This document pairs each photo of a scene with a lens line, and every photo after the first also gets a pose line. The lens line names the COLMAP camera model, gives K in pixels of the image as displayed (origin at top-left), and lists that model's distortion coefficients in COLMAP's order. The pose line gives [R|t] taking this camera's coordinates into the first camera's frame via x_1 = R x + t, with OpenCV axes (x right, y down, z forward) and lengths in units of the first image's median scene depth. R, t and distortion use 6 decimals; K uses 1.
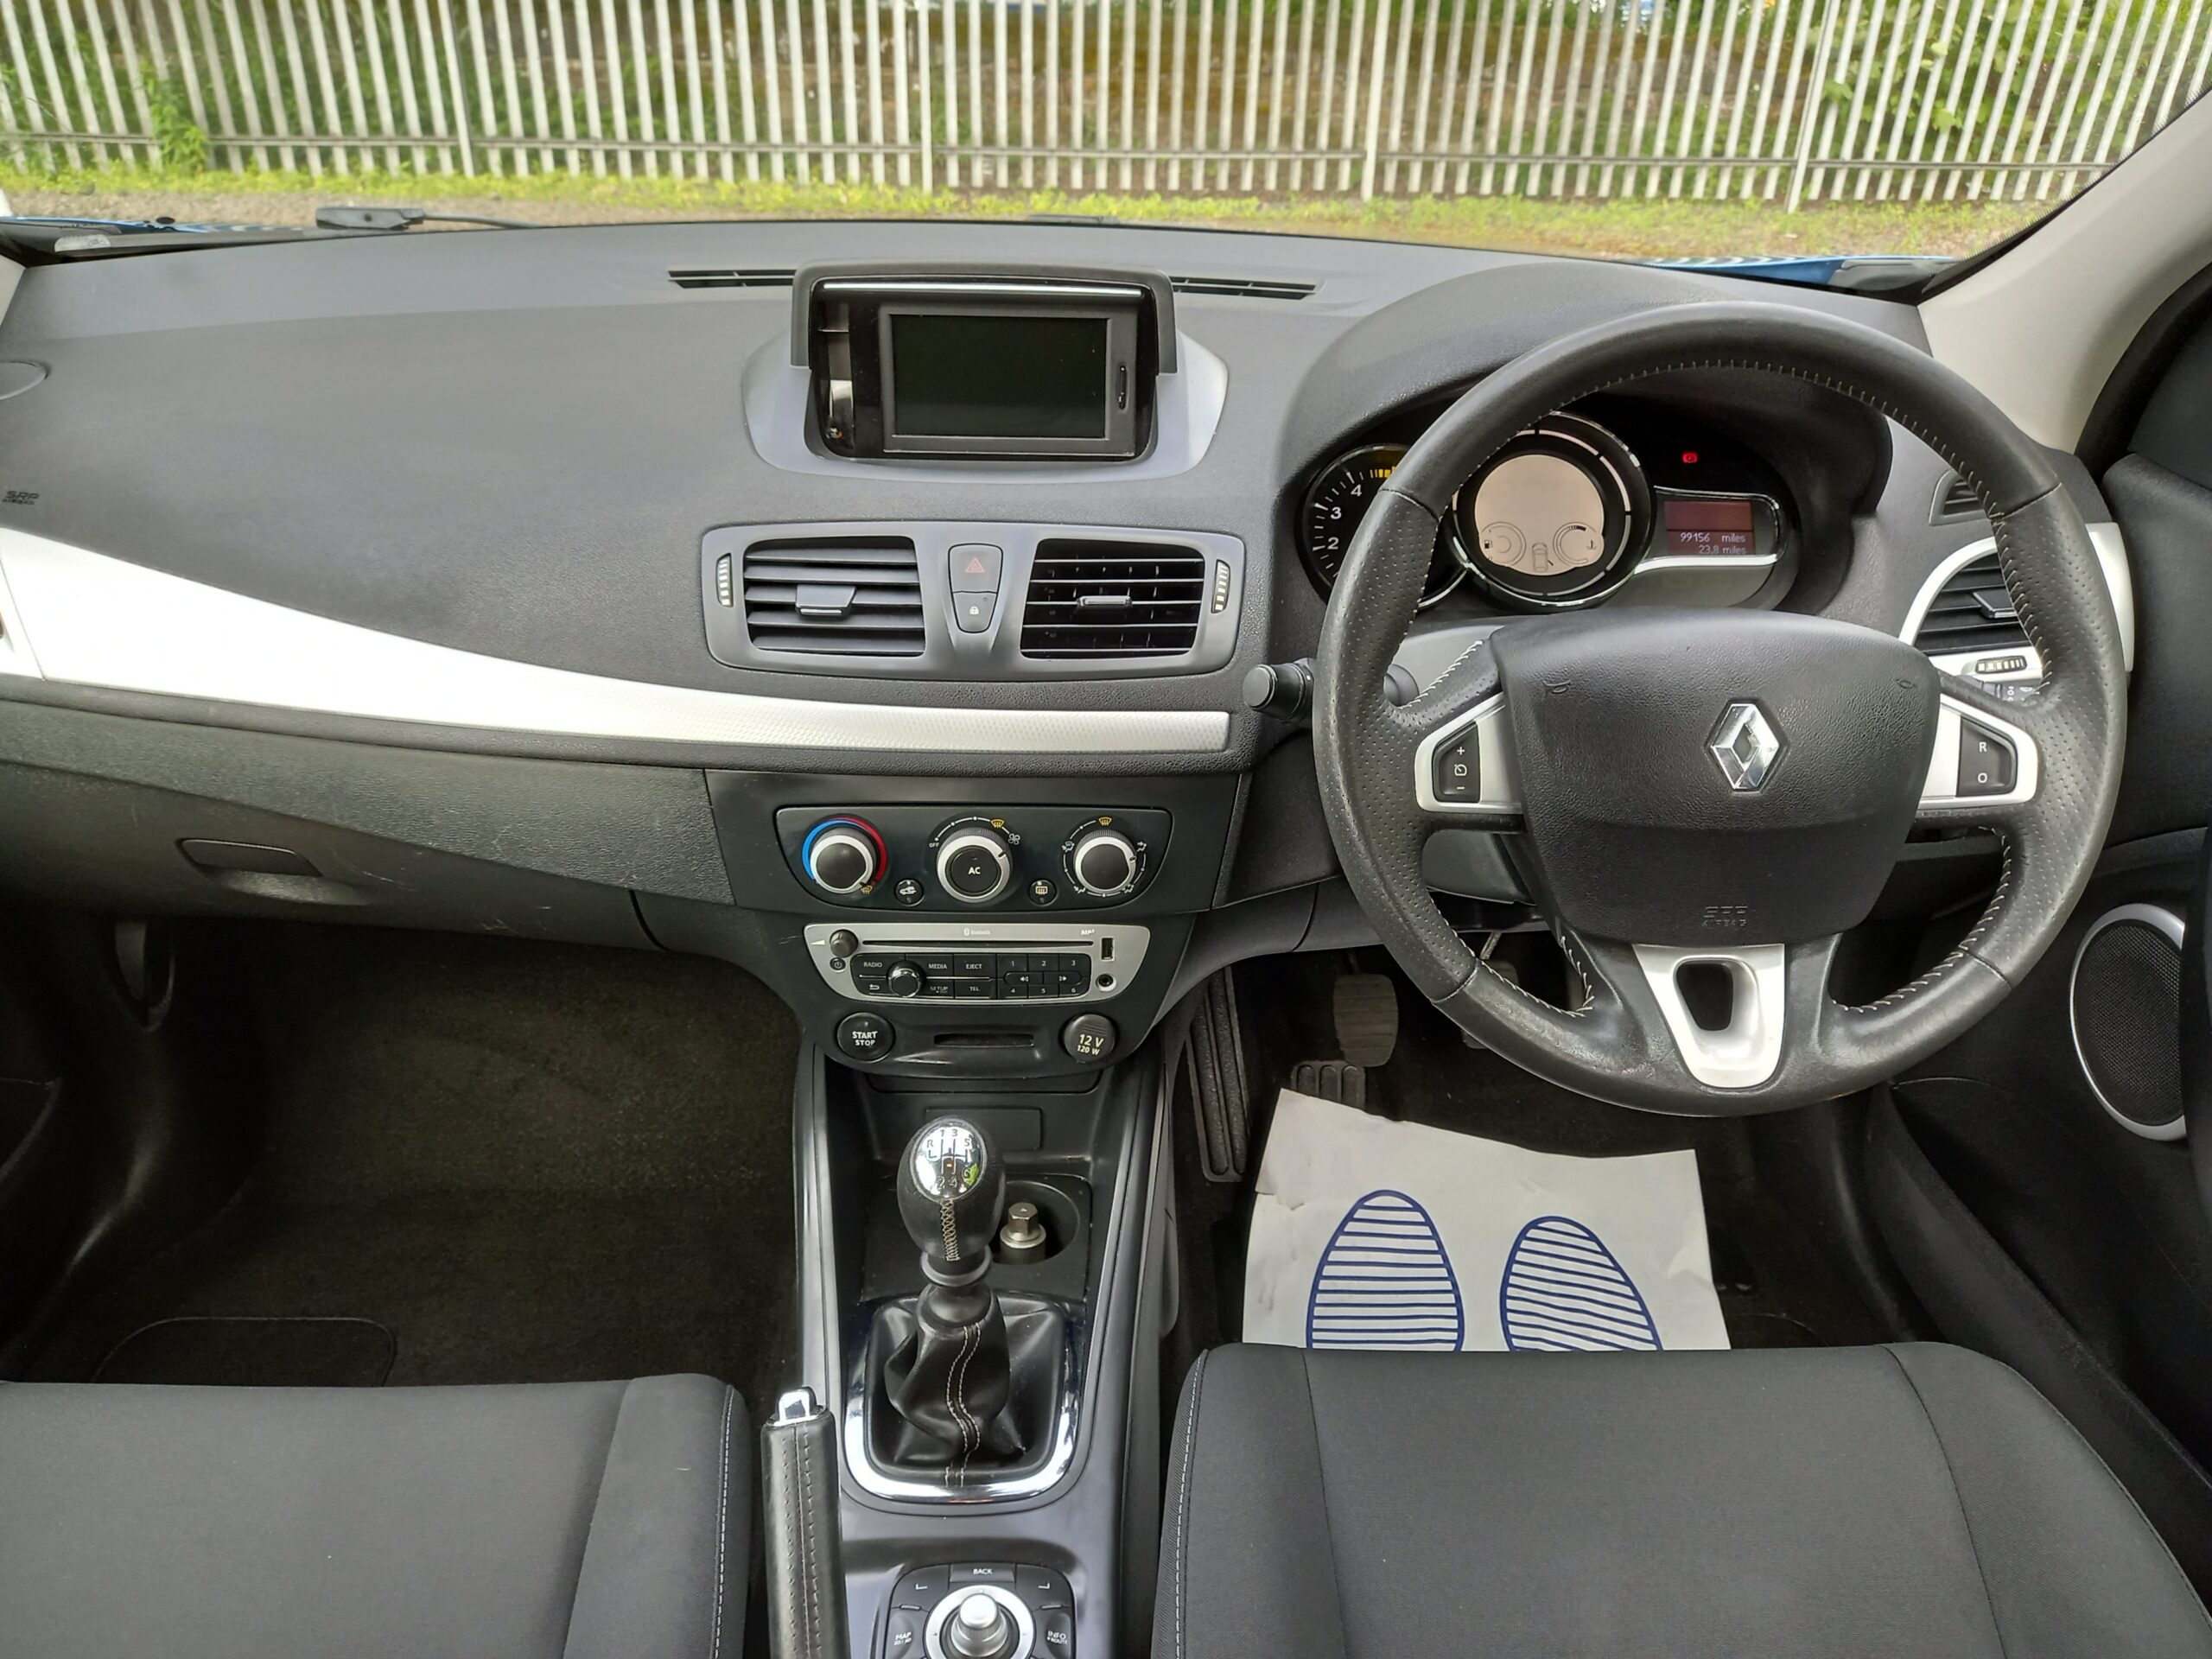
lens RADIAL K [[1626.9, 0, 1103.7], [0, 1626.9, 834.0], [0, 0, 1]] dist [0.070164, -0.072239]
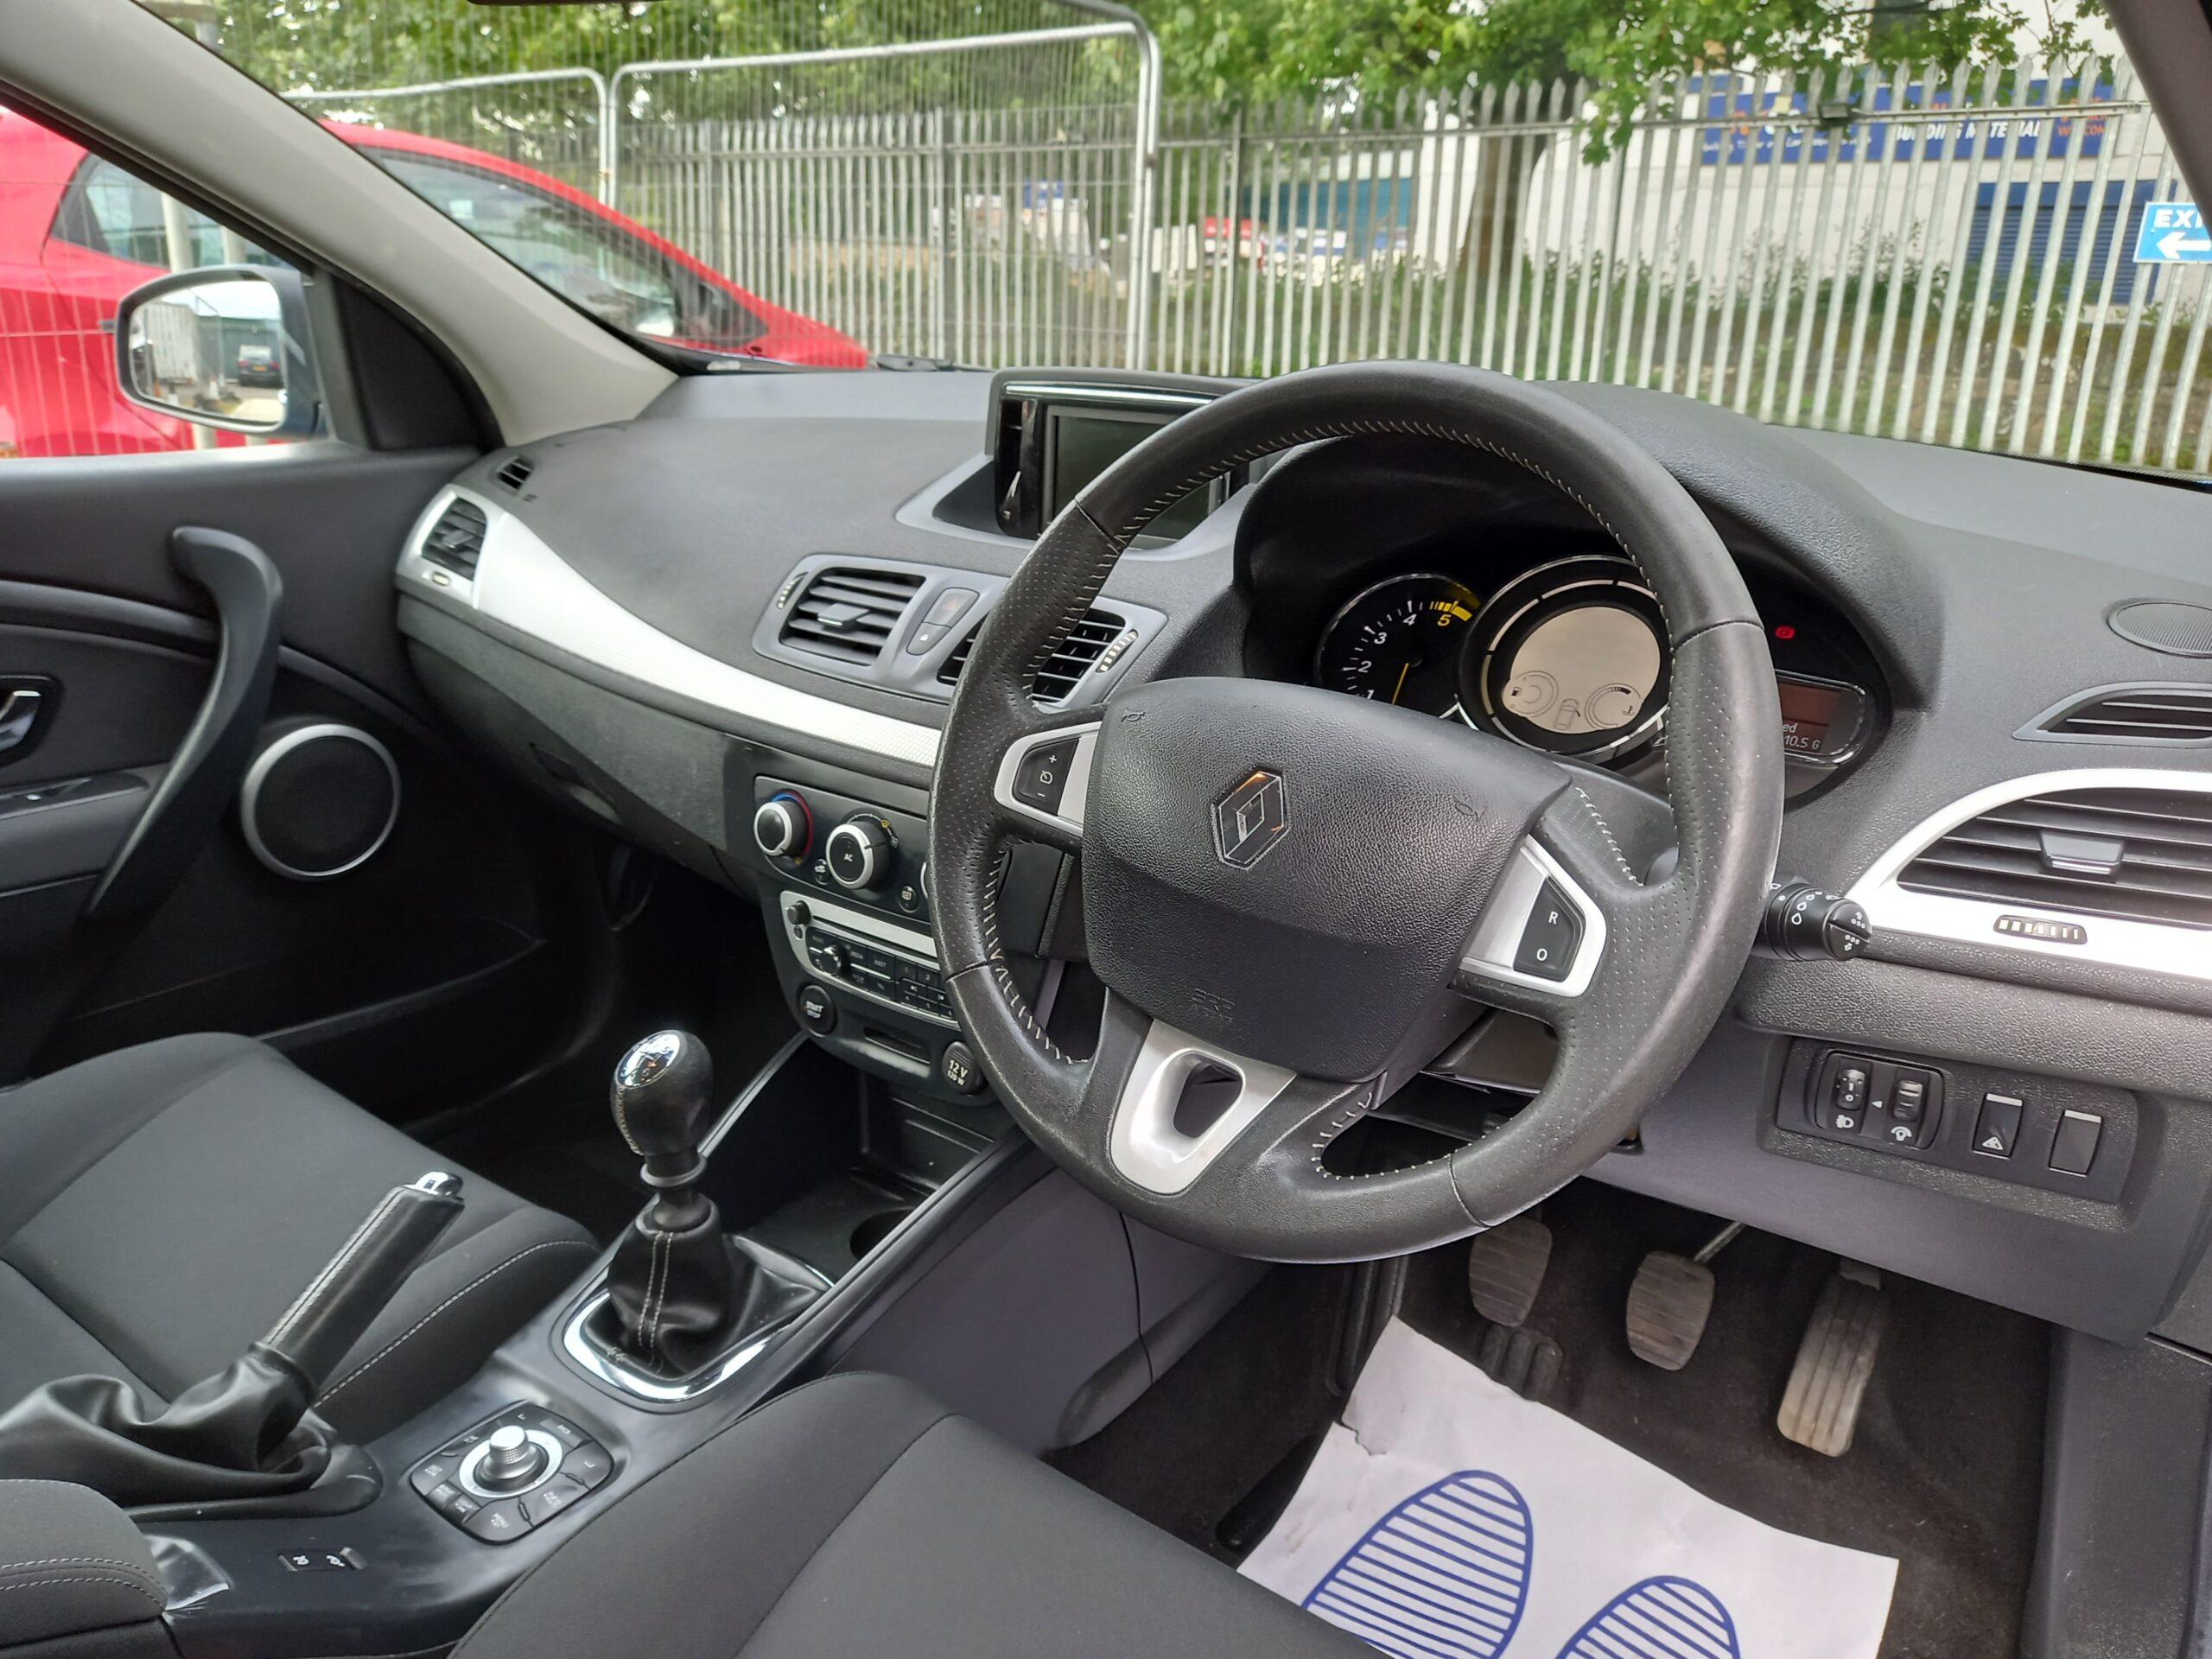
lens RADIAL K [[1623.0, 0, 1103.2], [0, 1623.0, 846.3], [0, 0, 1]] dist [0.062886, -0.051864]
pose [[0.779004, 0.203156, -0.593195, 0.642843], [-0.299051, 0.951902, -0.066720, 0.033651], [0.551108, 0.229371, 0.802290, 0.183410]]
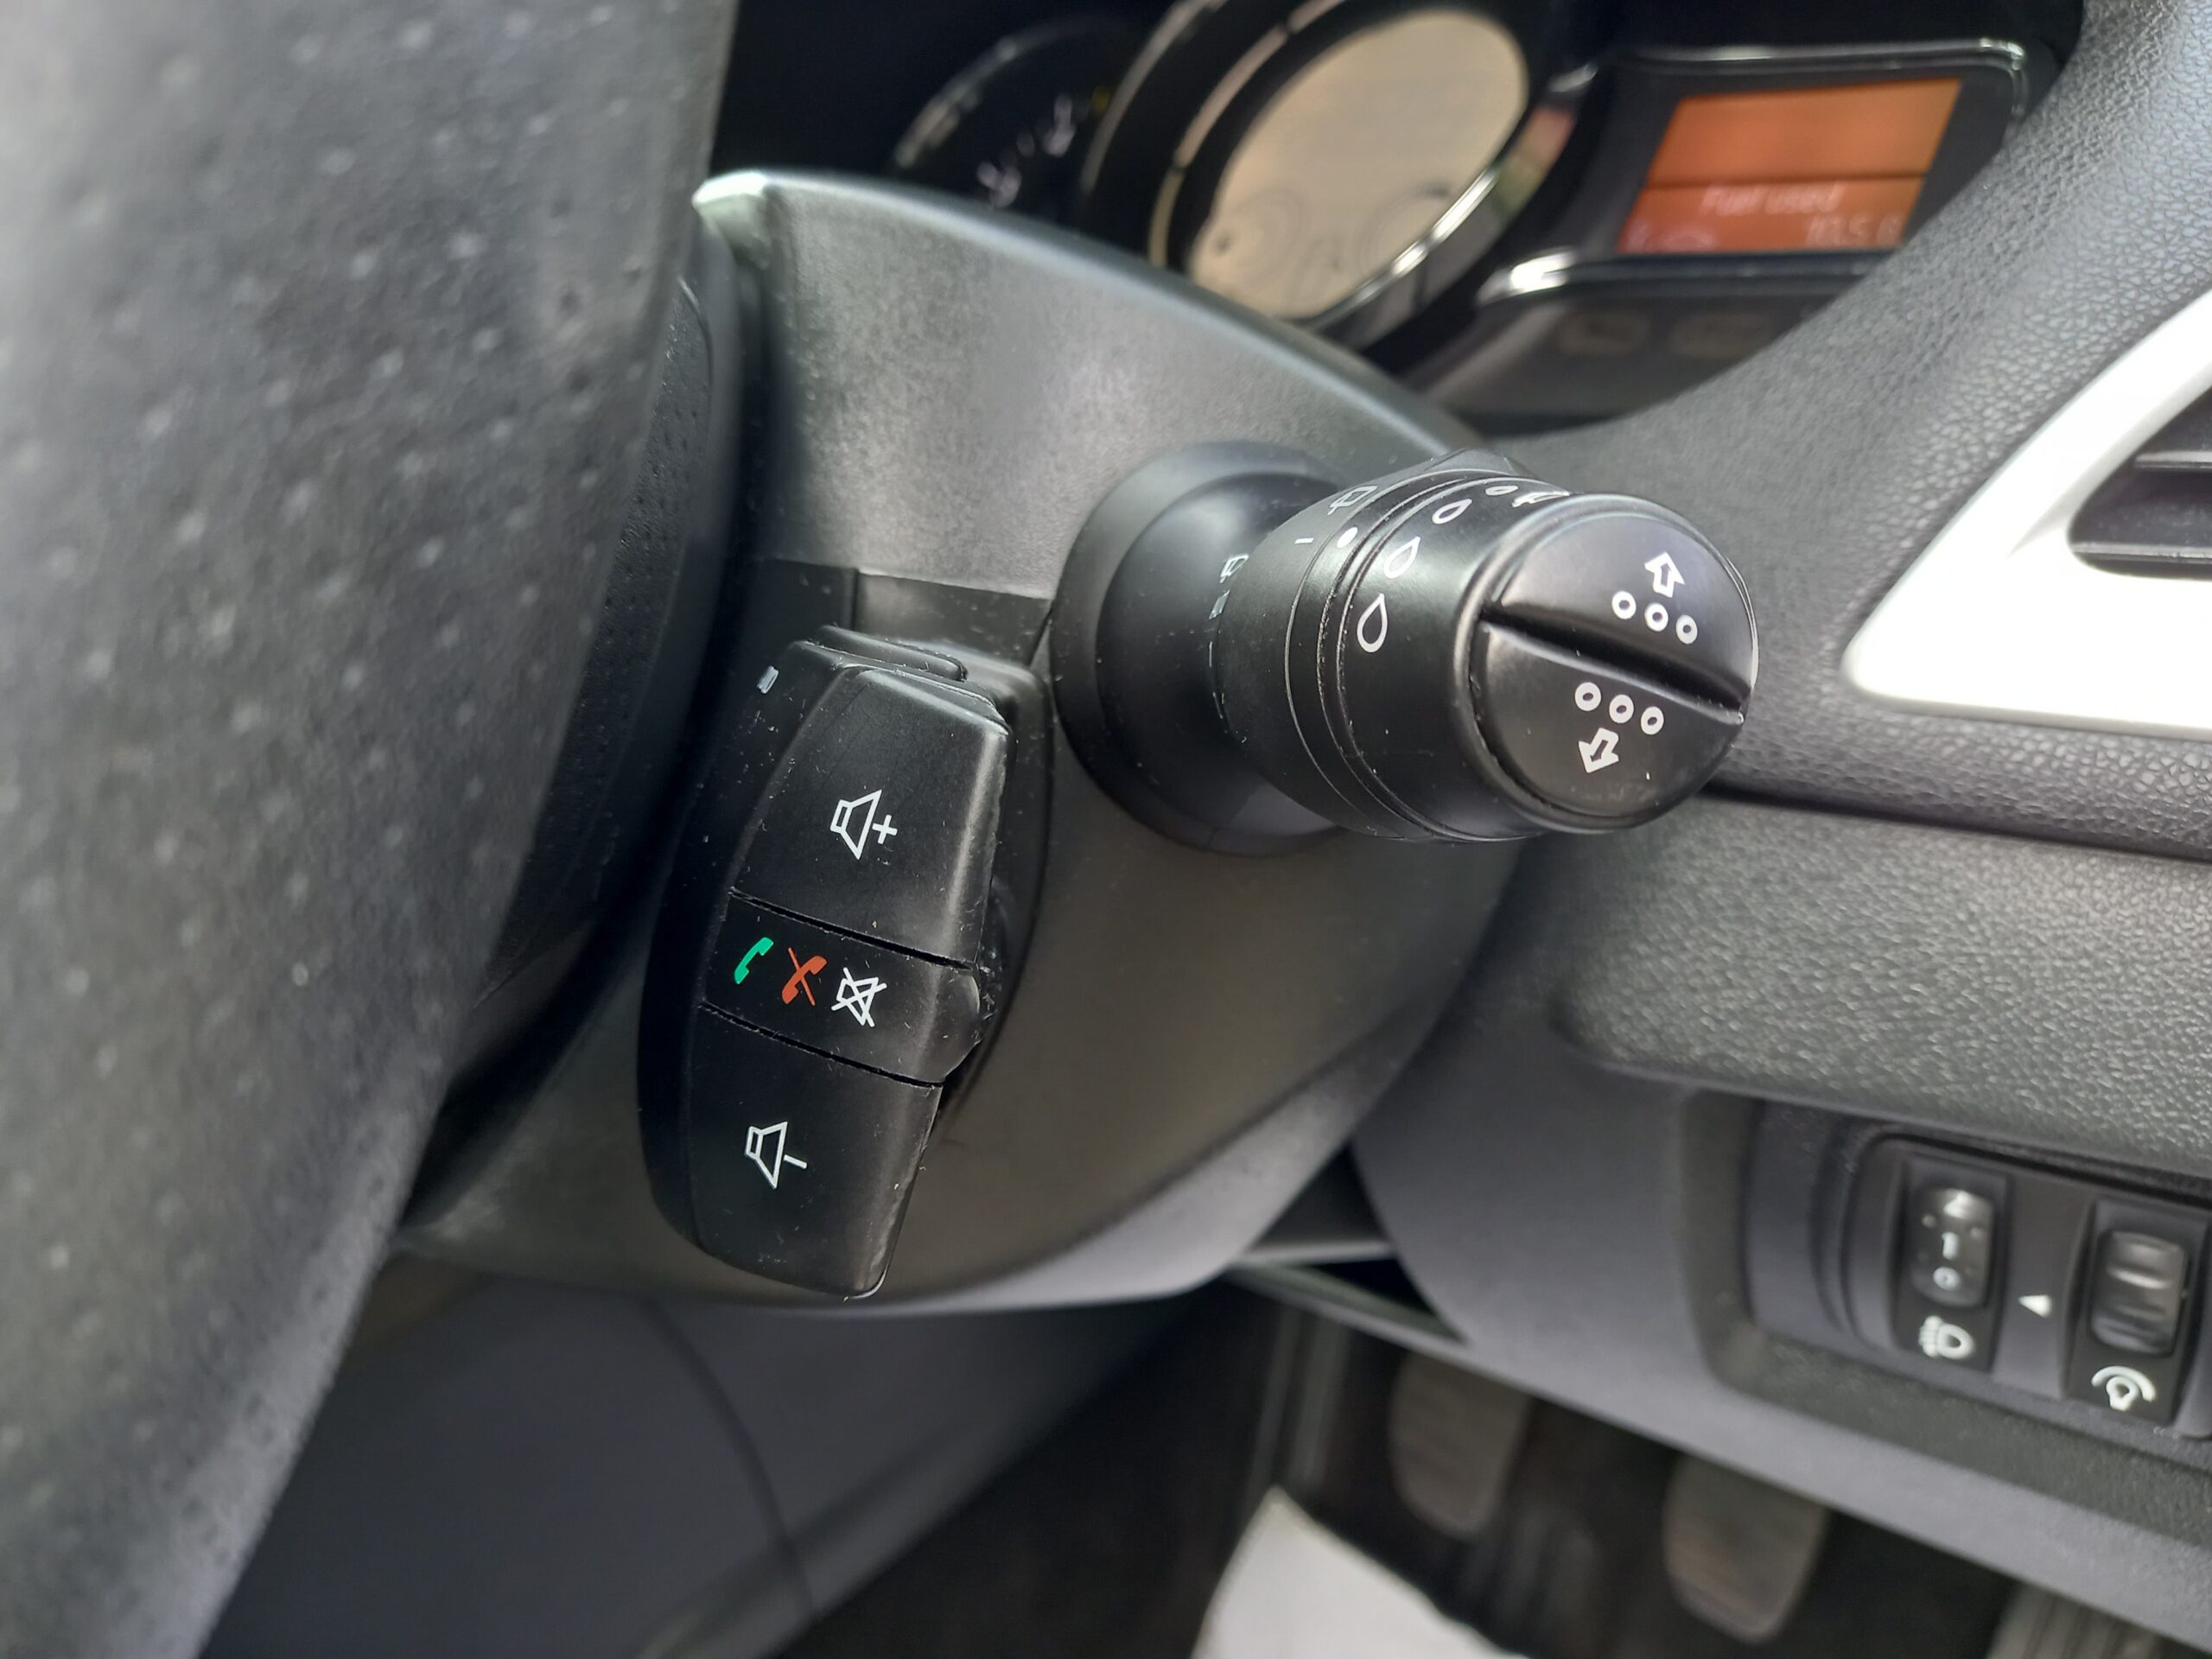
lens RADIAL K [[1708.2, 0, 1107.5], [0, 1708.2, 833.2], [0, 0, 1]] dist [-0.002229, -0.001438]
pose [[0.685277, 0.210240, -0.697277, 0.557671], [-0.272023, 0.962022, 0.022724, -0.046457], [0.675573, 0.174103, 0.716442, 0.757365]]
